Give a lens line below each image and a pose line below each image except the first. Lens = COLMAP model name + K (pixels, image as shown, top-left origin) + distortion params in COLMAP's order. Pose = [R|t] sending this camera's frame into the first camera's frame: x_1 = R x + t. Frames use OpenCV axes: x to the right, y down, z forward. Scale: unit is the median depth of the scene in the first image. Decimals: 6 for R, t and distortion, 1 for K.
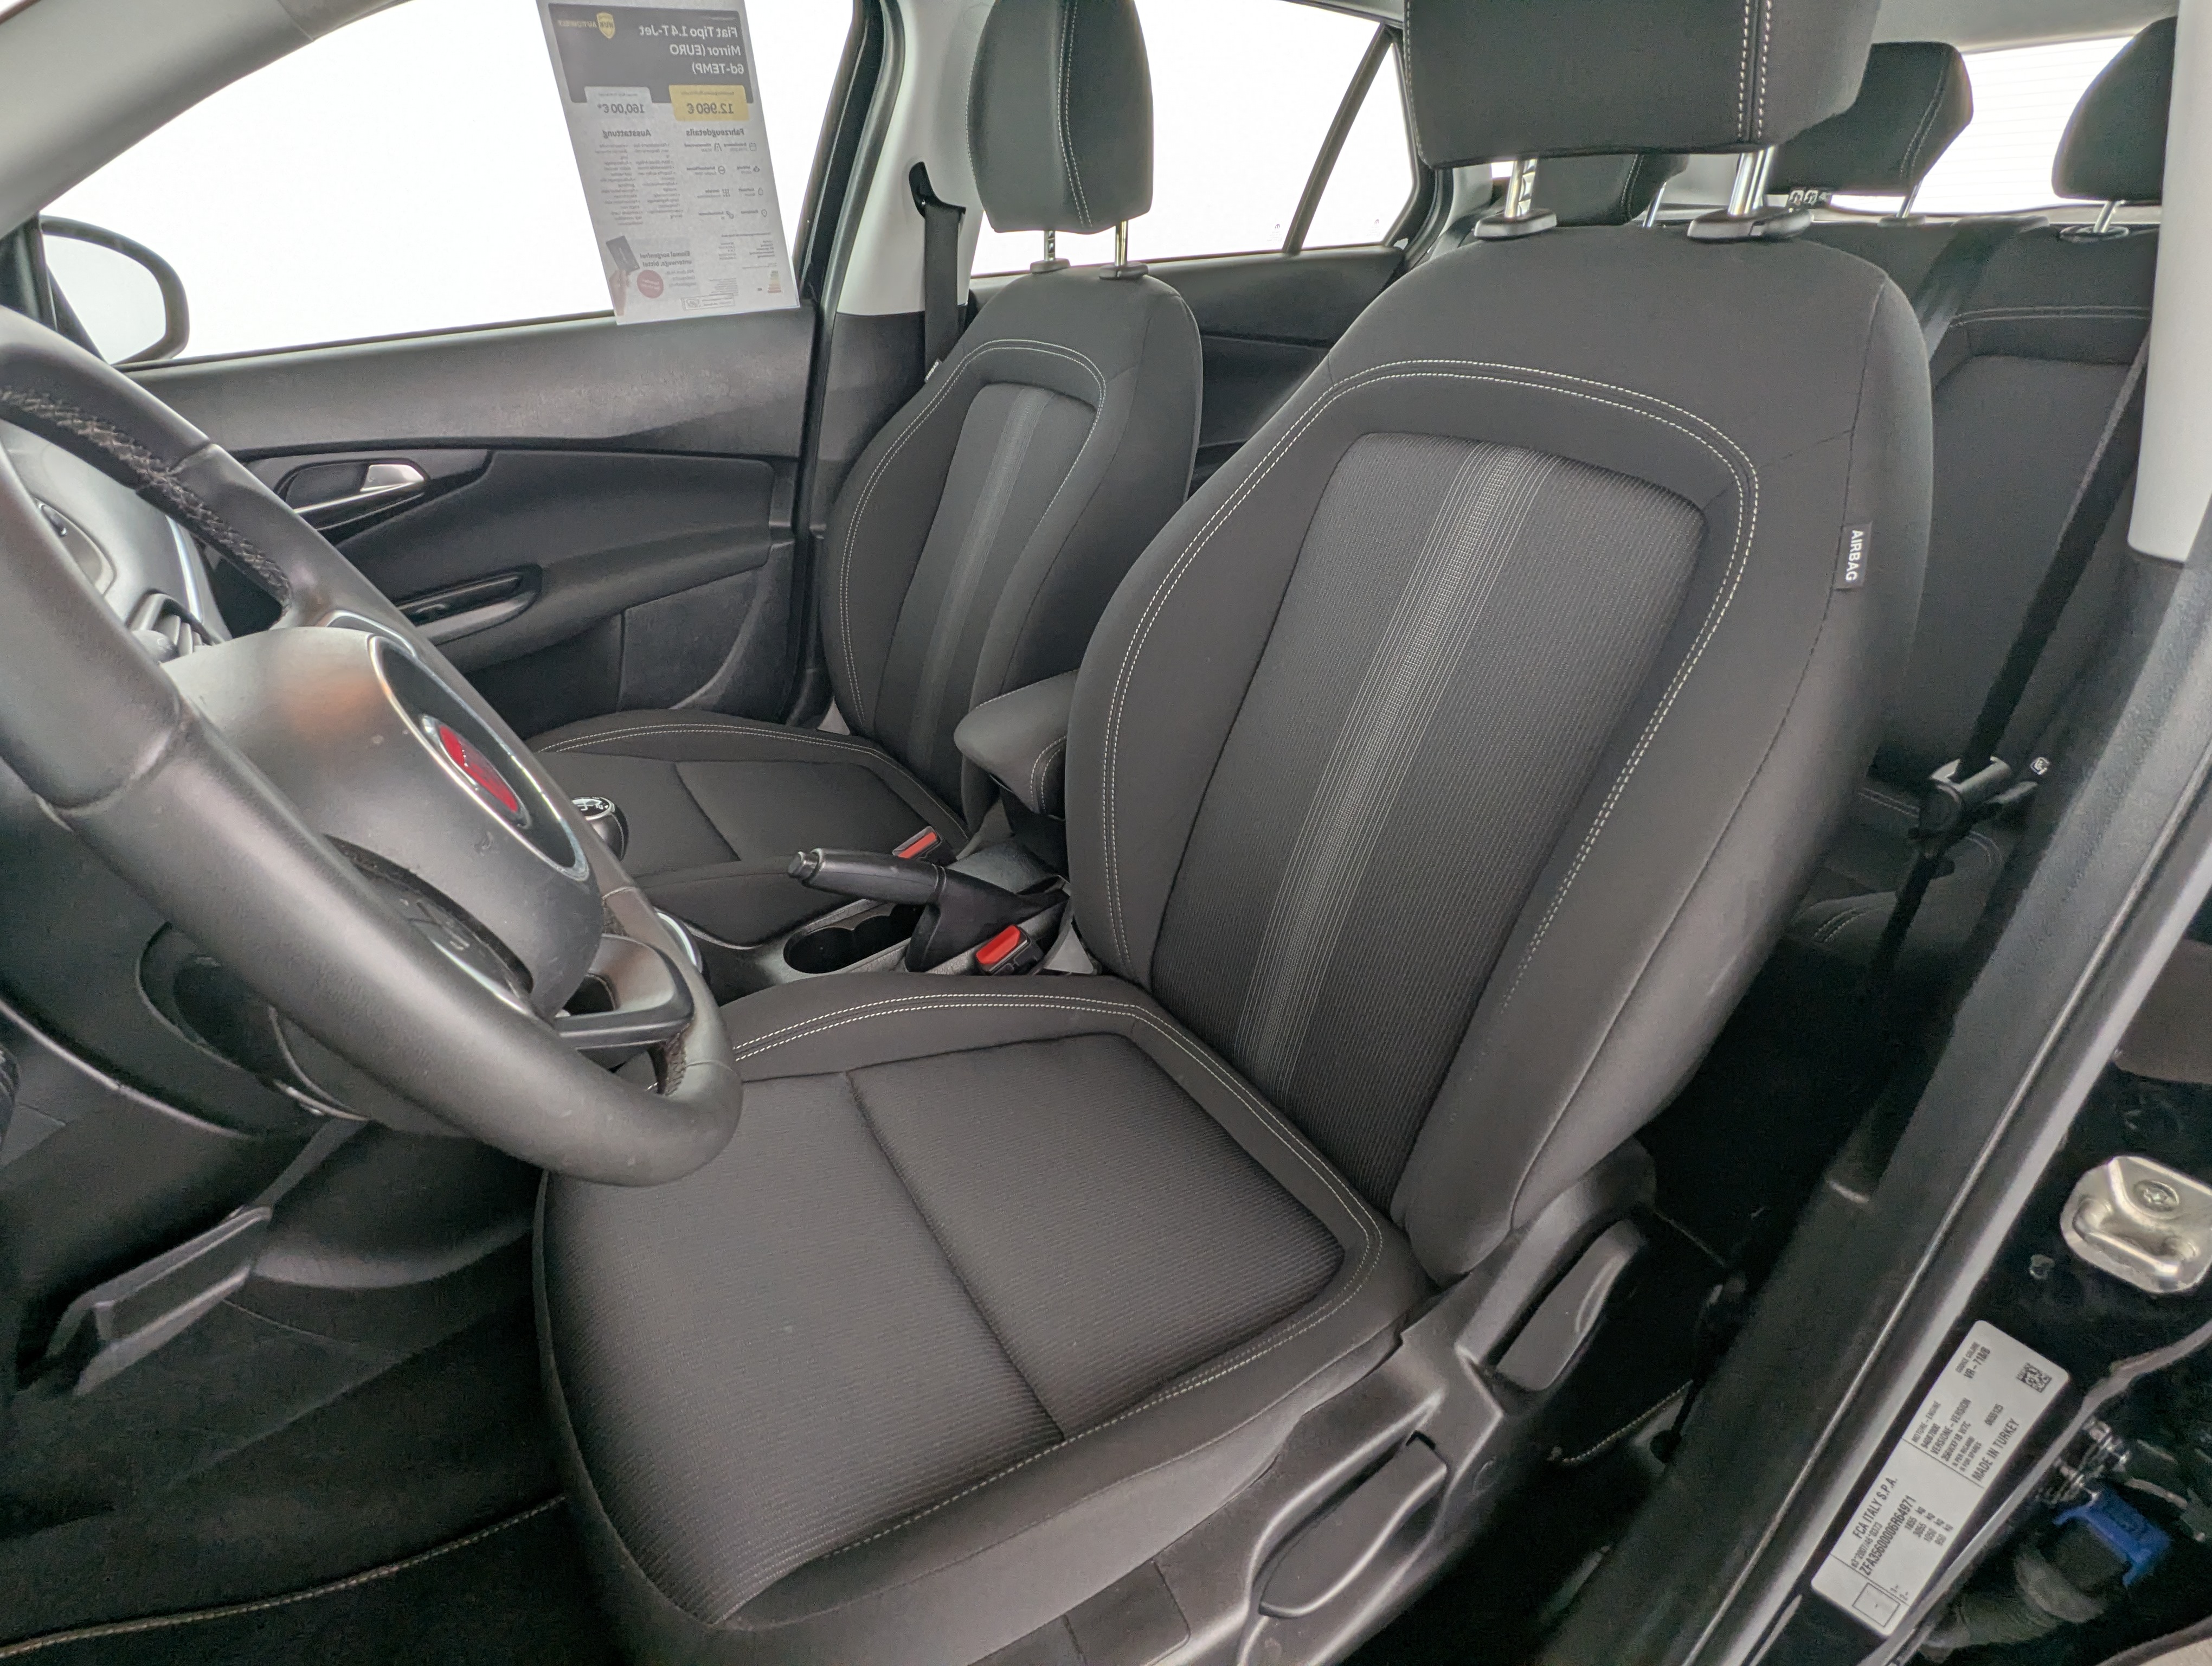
lens RADIAL K [[1044.6, 0, 1097.1], [0, 1044.6, 825.1], [0, 0, 1]] dist [-0.000175, 0.000379]
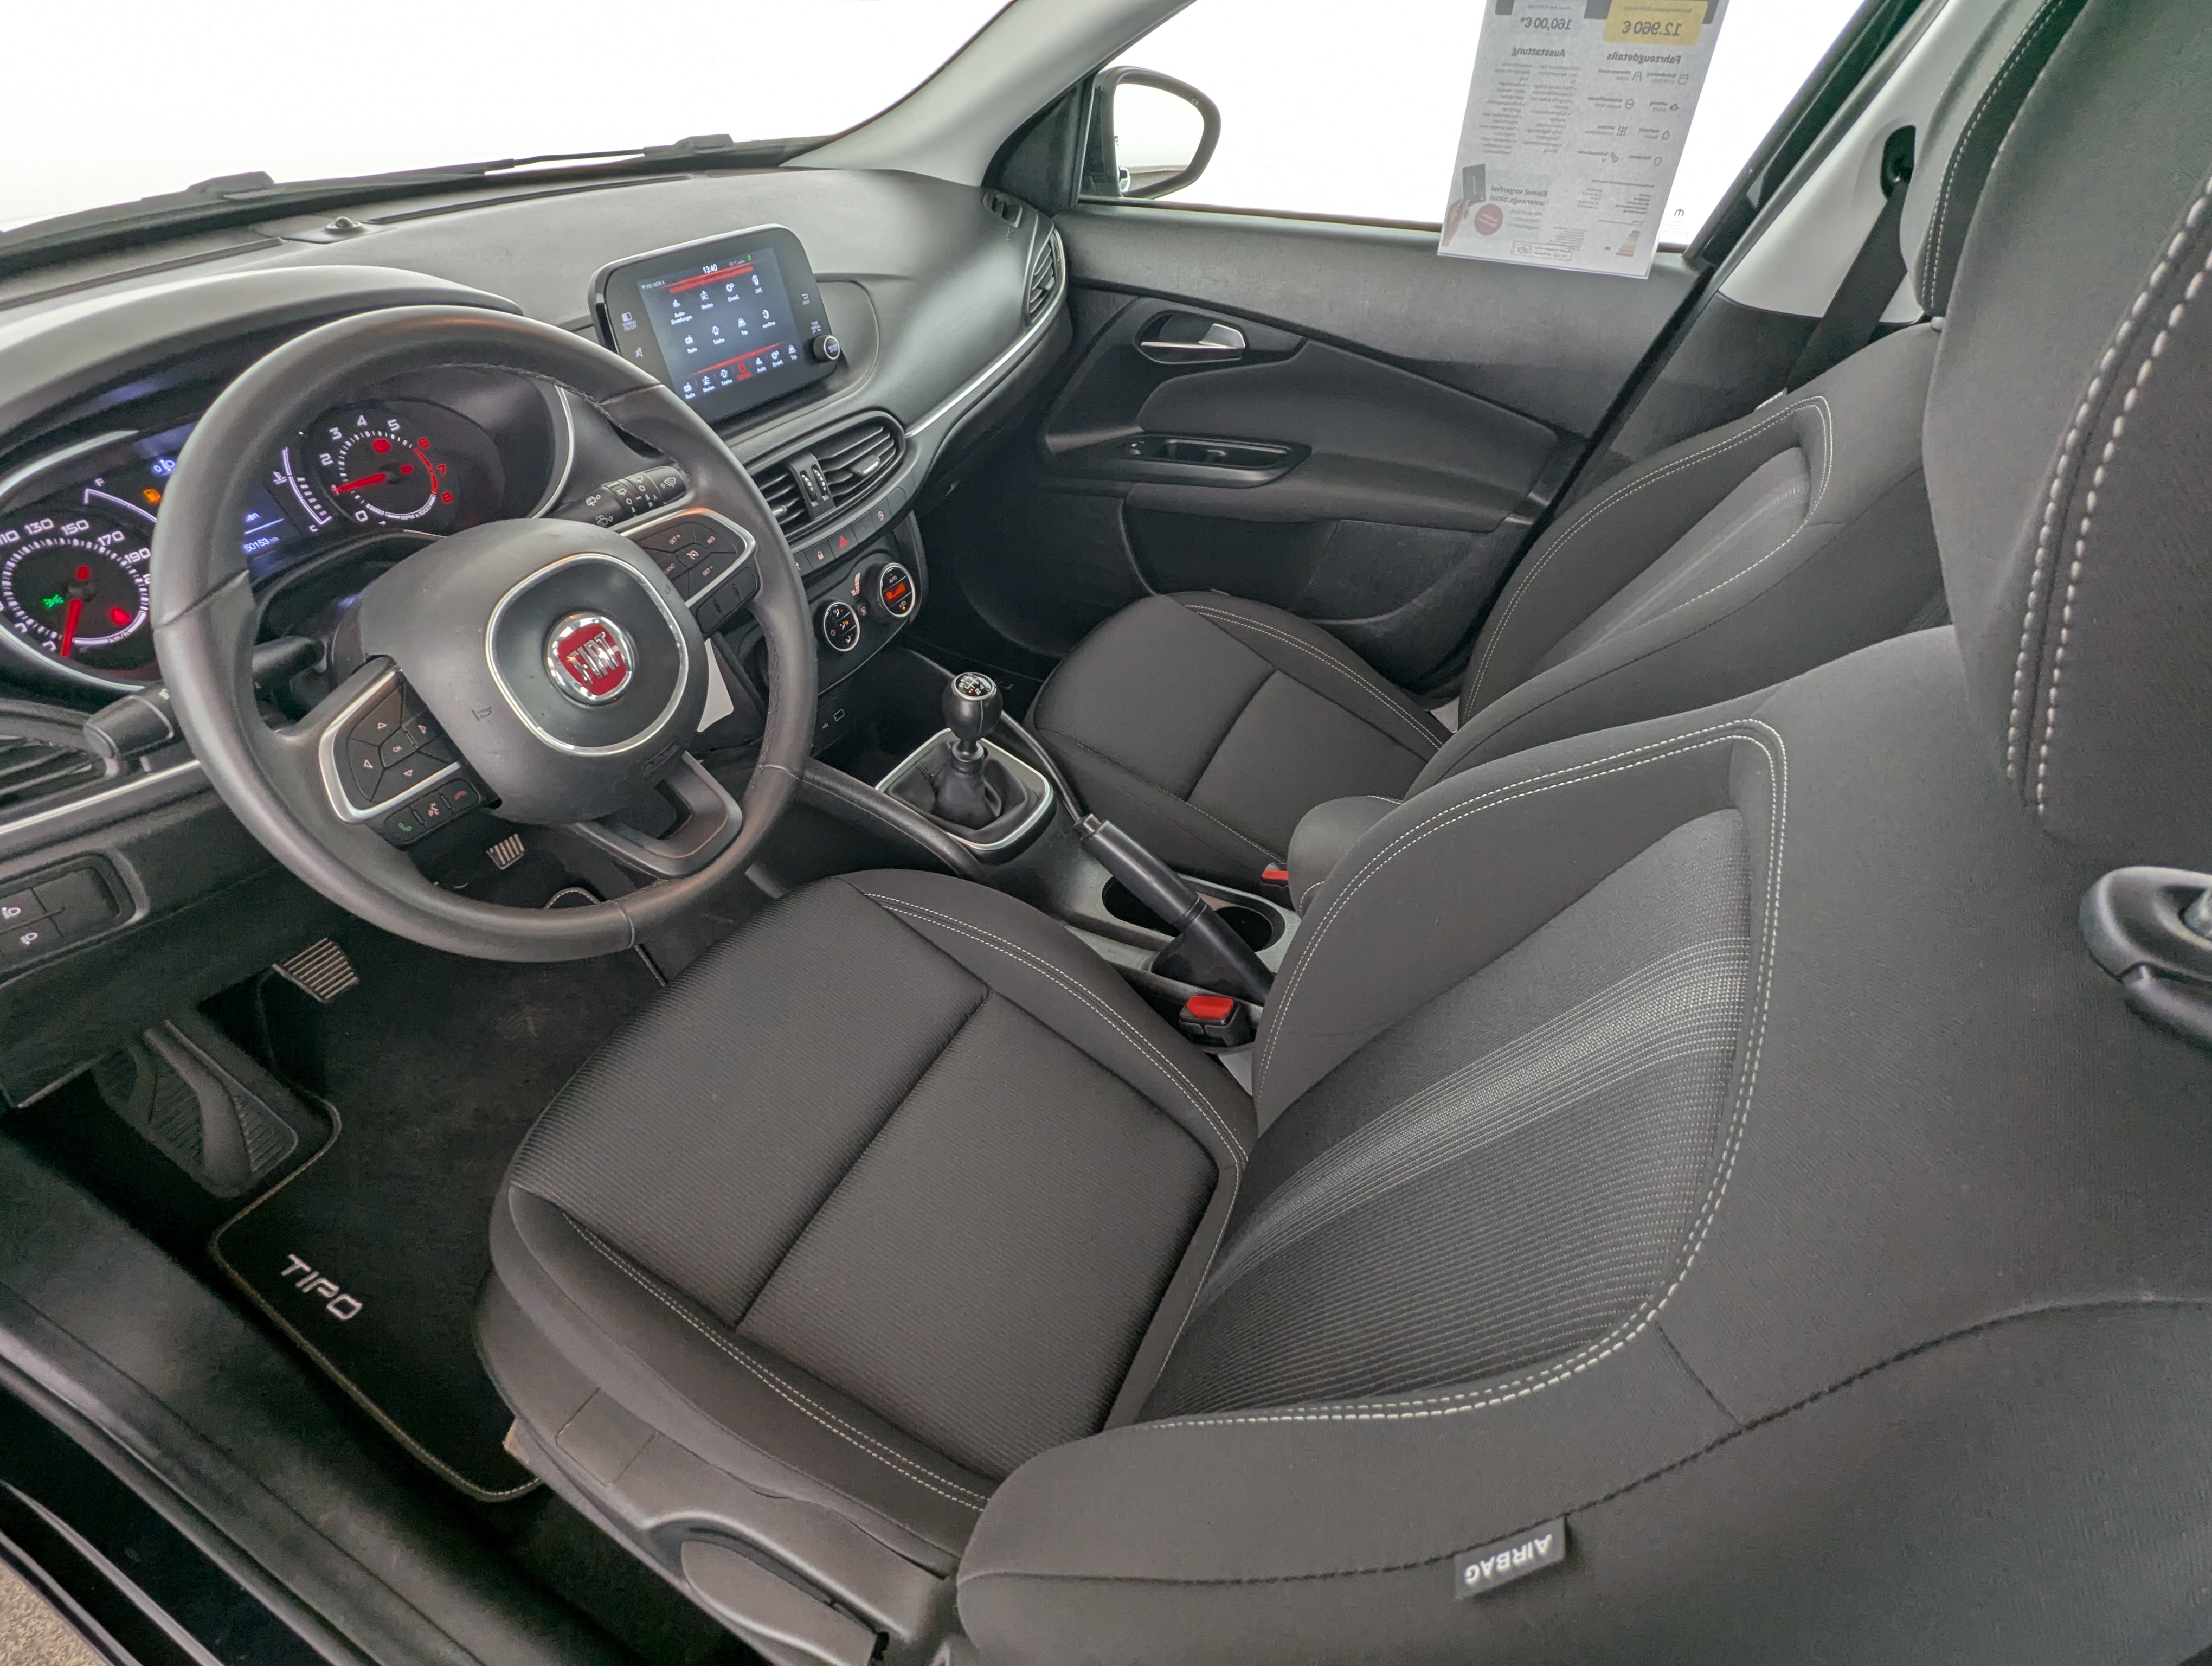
lens RADIAL K [[1044.6, 0, 1097.1], [0, 1044.6, 825.1], [0, 0, 1]] dist [-0.000175, 0.000379]
pose [[0.510184, 0.588801, -0.626918, 0.291851], [-0.481503, 0.799518, 0.359062, -0.256105], [0.712648, 0.118675, 0.691411, 0.178543]]
